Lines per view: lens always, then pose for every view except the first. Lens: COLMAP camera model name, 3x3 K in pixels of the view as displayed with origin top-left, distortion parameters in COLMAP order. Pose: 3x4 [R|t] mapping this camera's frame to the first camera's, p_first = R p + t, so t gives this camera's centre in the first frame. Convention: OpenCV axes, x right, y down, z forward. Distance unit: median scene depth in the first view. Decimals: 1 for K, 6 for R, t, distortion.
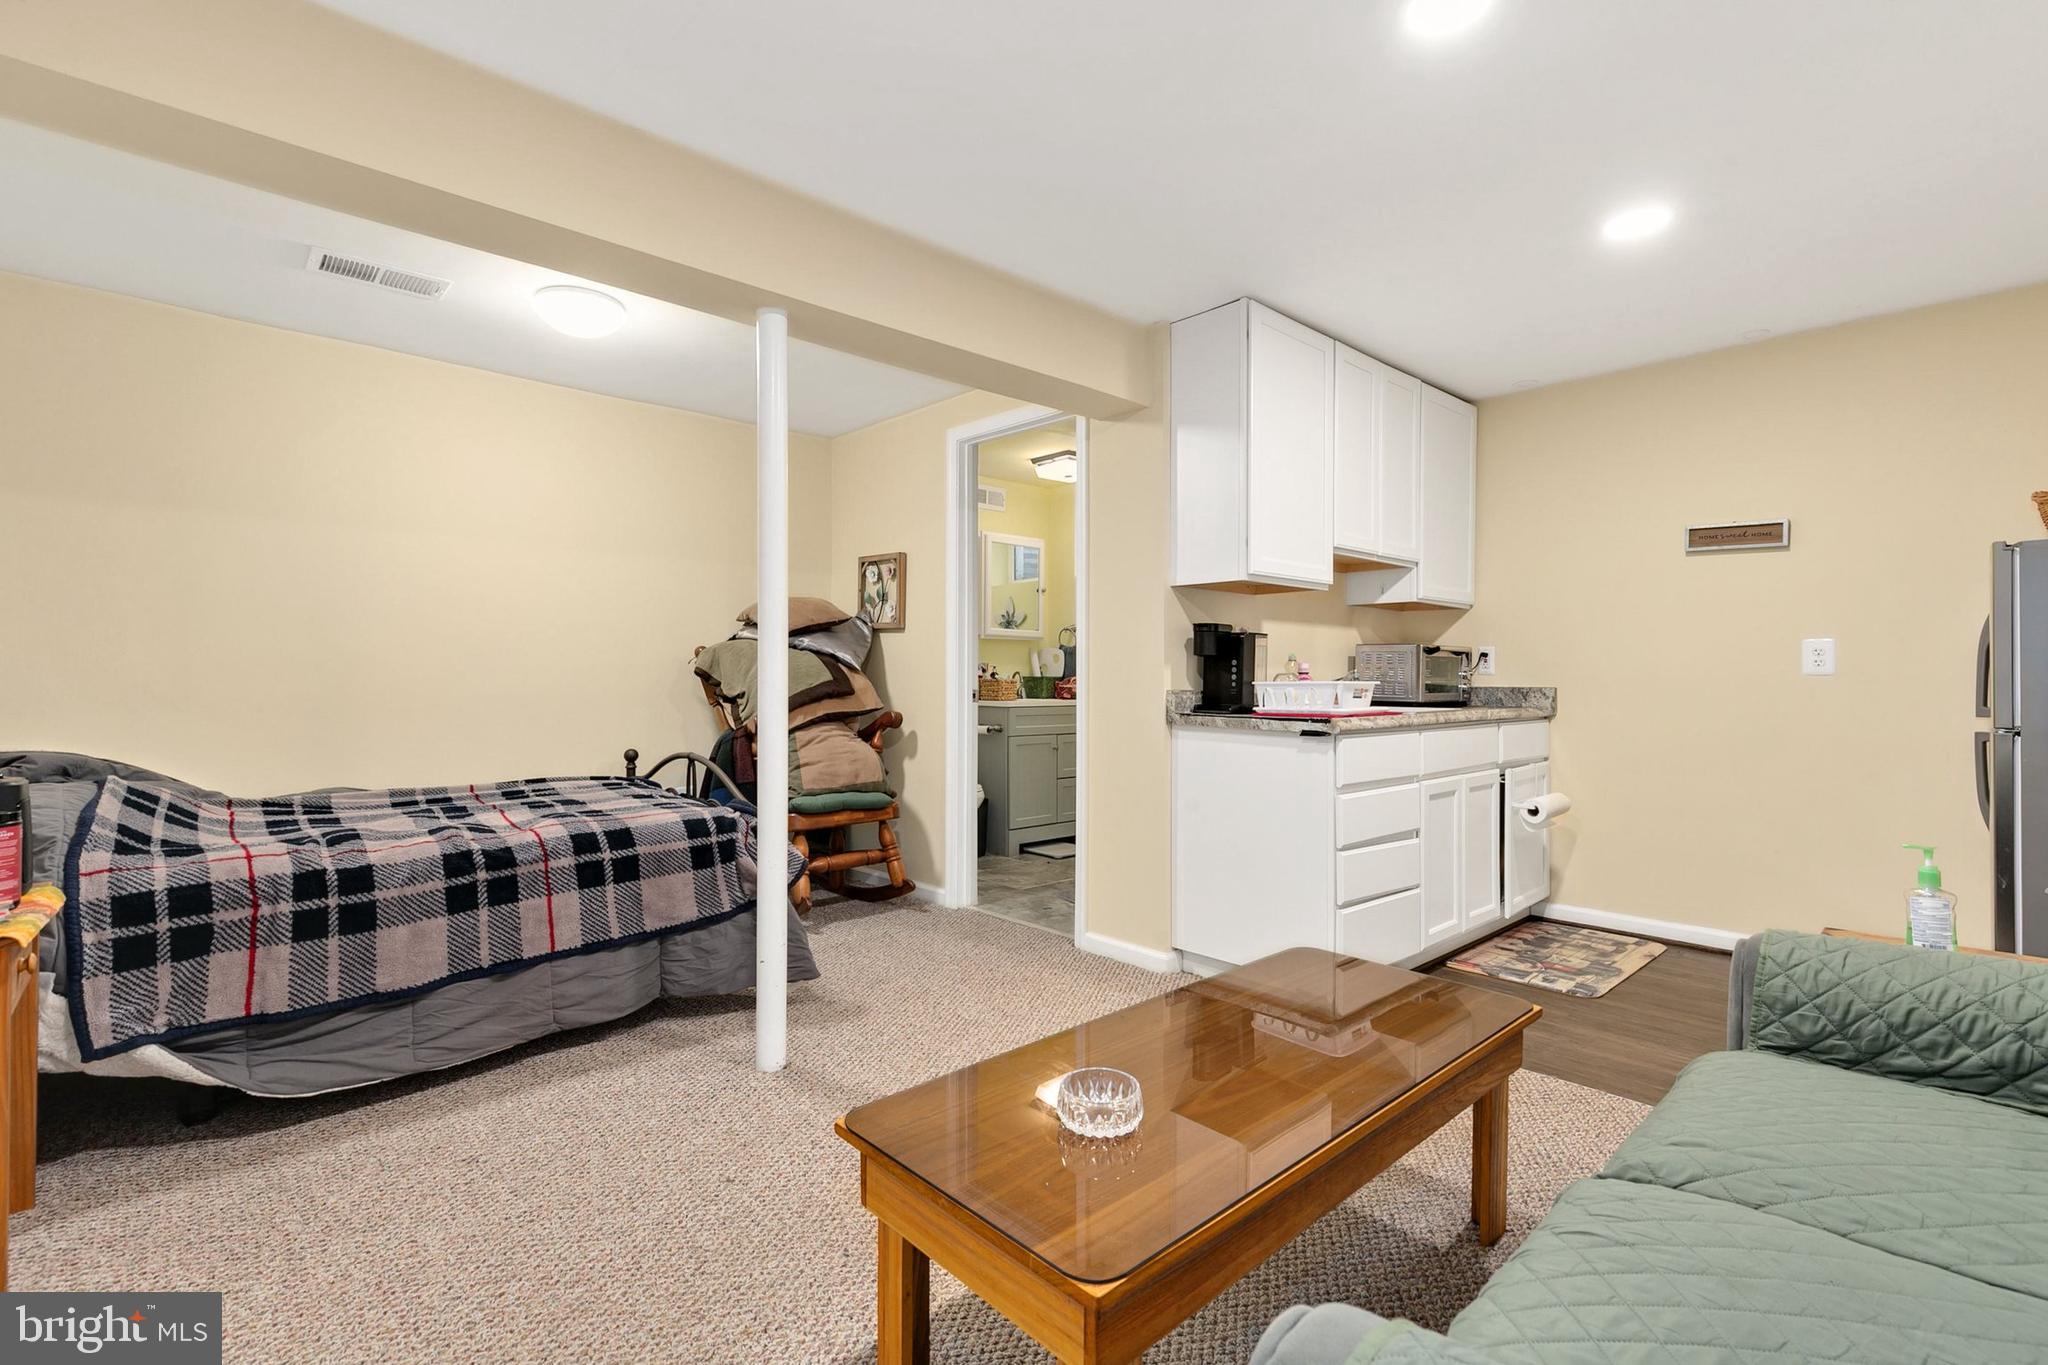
lens RADIAL K [[931.2, 0, 1020.5], [0, 931.2, 675.9], [0, 0, 1]] dist [0.011084, -0.002089]
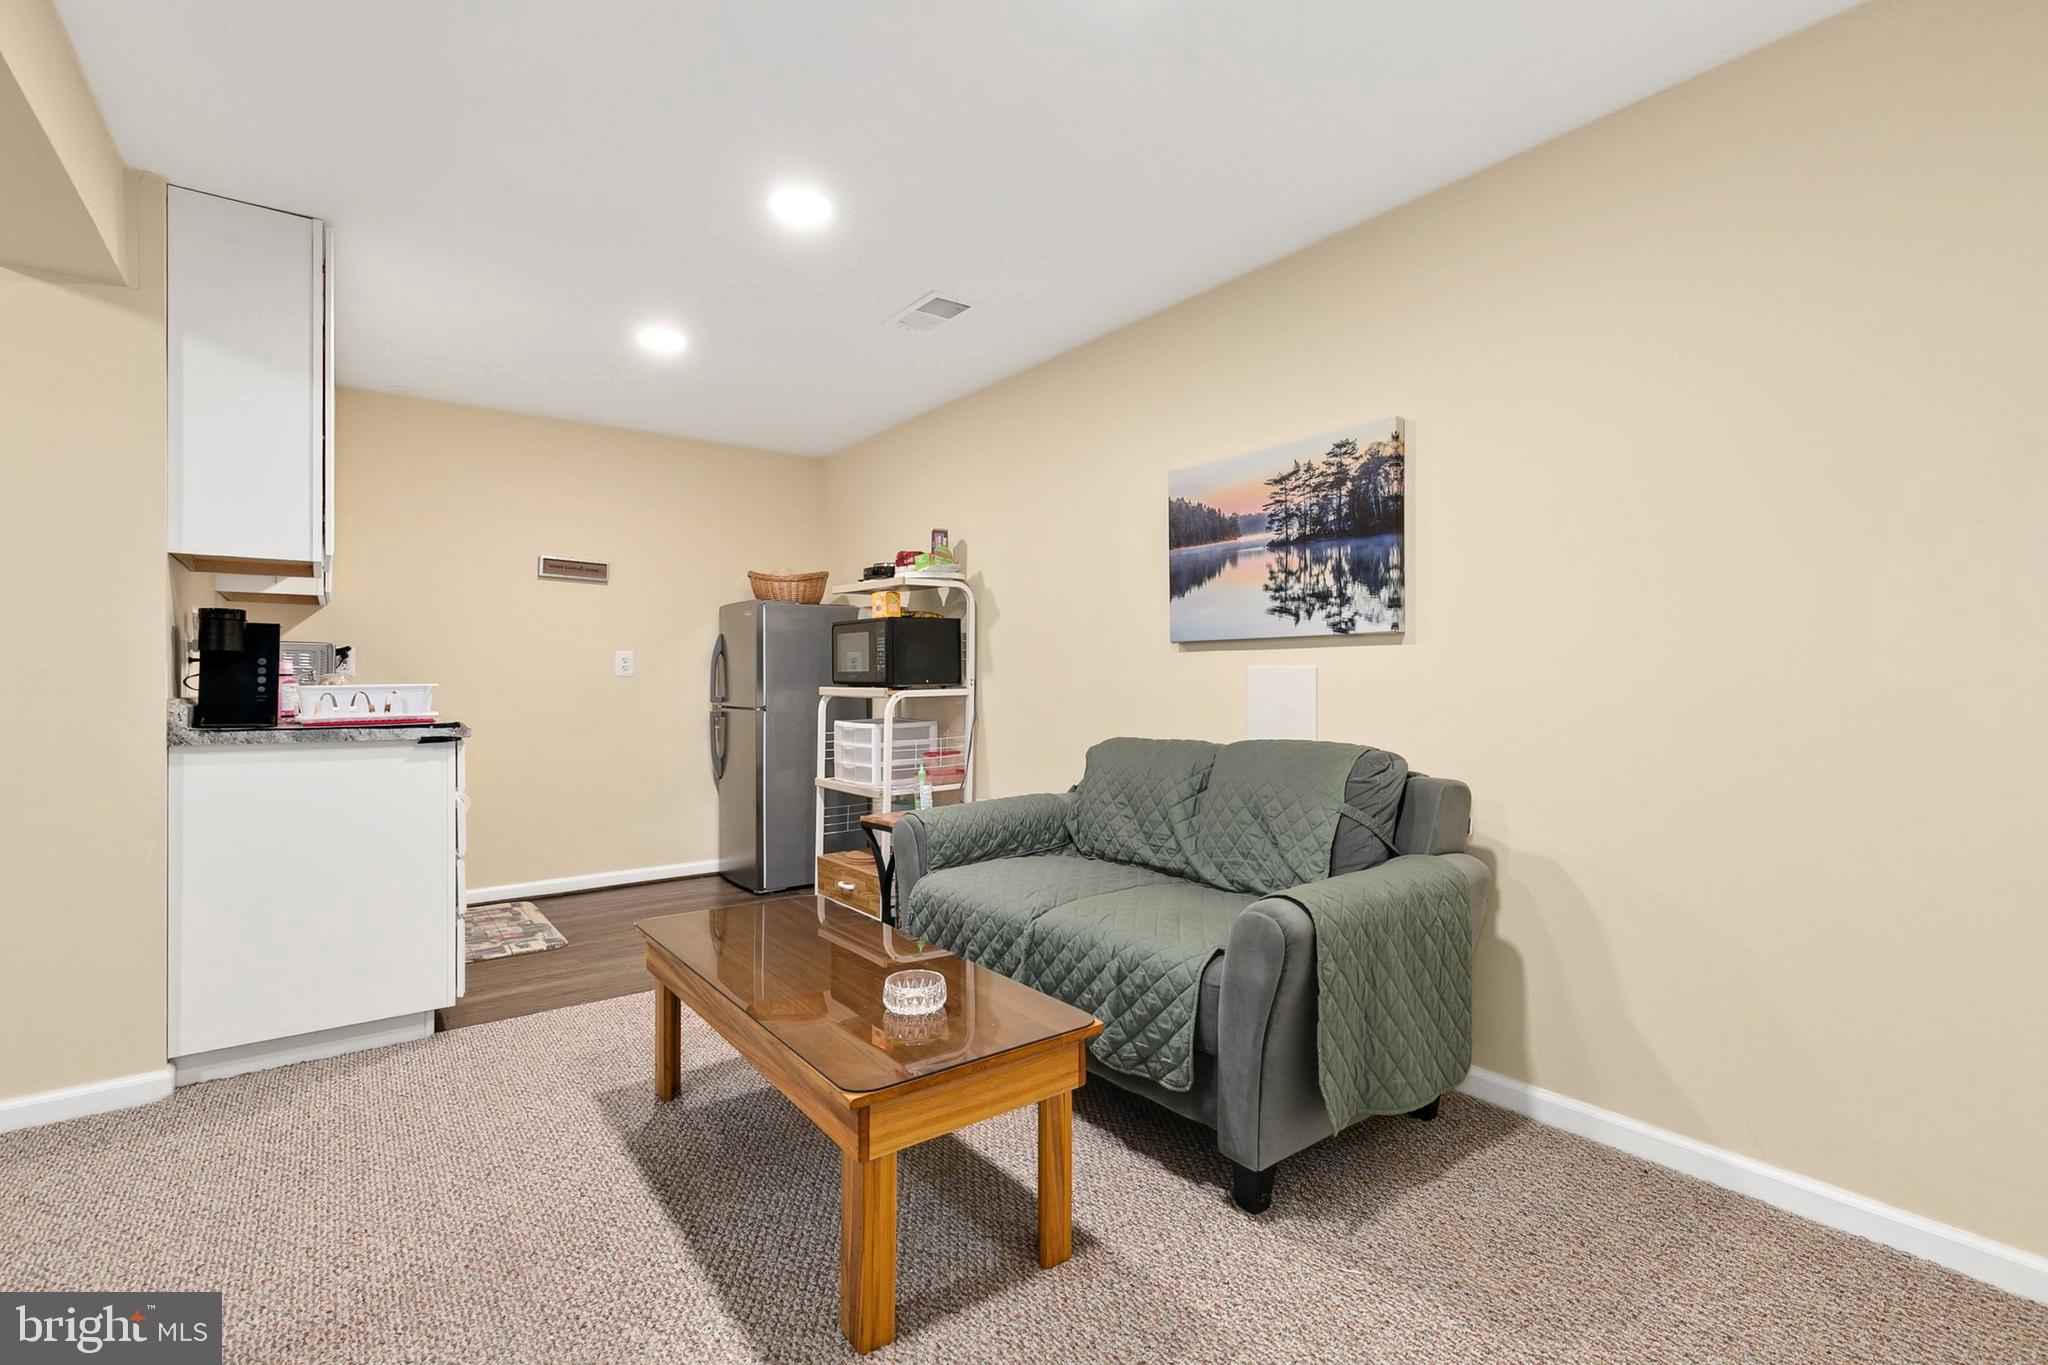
lens RADIAL K [[931.2, 0, 1021.8], [0, 931.2, 680.3], [0, 0, 1]] dist [0.011084, -0.002089]
pose [[0.095981, -0.004495, 0.995373, -0.493075], [0.001895, 0.999989, 0.004333, -0.000619], [-0.995381, 0.001470, 0.095989, 0.283763]]
